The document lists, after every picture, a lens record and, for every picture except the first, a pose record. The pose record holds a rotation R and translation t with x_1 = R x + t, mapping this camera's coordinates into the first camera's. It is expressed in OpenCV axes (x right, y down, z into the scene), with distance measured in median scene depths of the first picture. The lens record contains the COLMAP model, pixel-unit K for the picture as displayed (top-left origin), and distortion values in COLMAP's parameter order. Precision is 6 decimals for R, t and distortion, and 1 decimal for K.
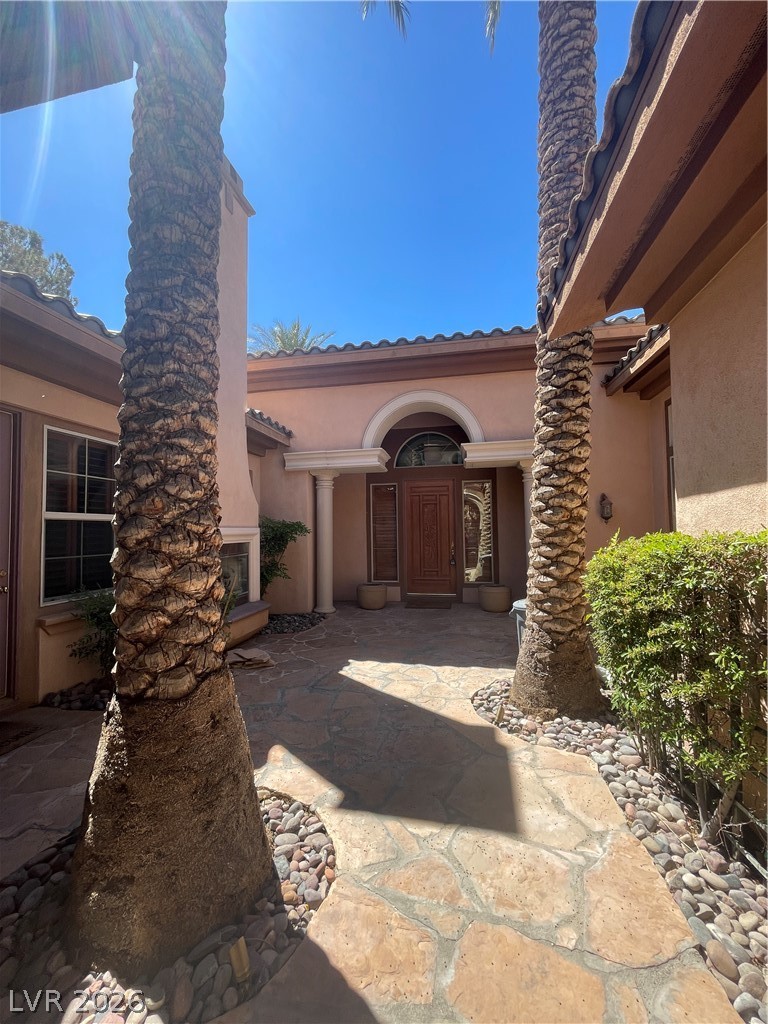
lens RADIAL K [[414.0, 0, 380.3], [0, 414.0, 513.0], [0, 0, 1]] dist [0.000376, 0.000469]
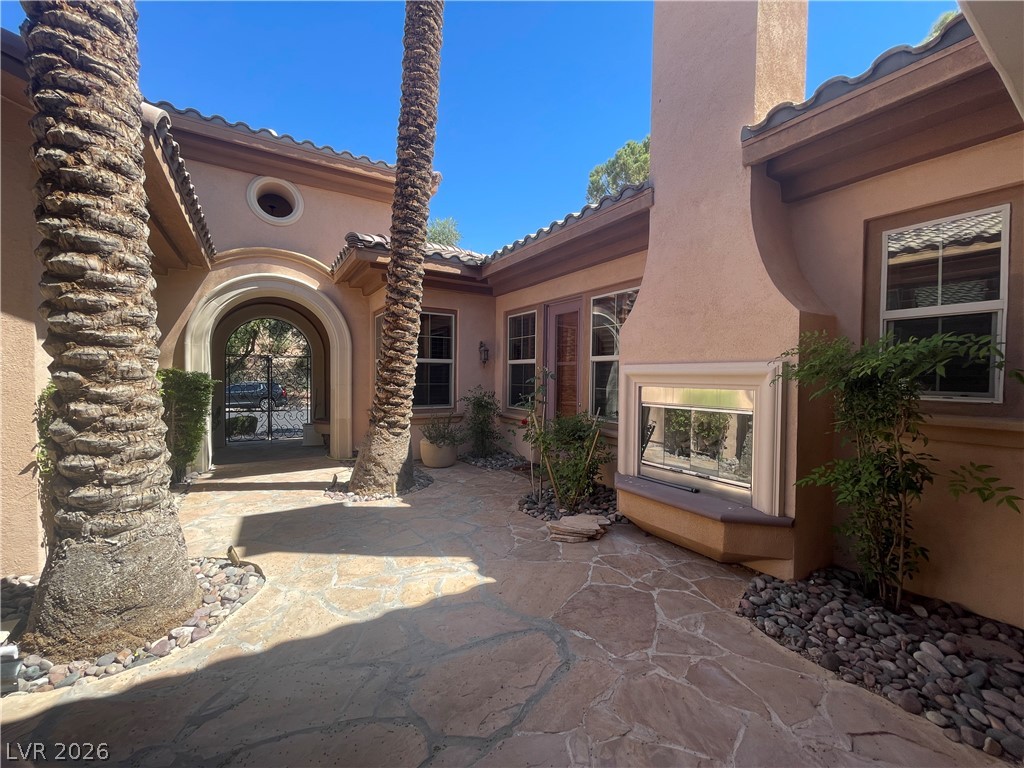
lens RADIAL K [[414.0, 0, 513.1], [0, 414.0, 383.1], [0, 0, 1]] dist [0.000376, 0.000469]
pose [[-0.735520, 0.010622, -0.677420, 0.352549], [0.019745, 0.999788, -0.005761, 0.080474], [0.677216, -0.017613, -0.735574, 1.665060]]
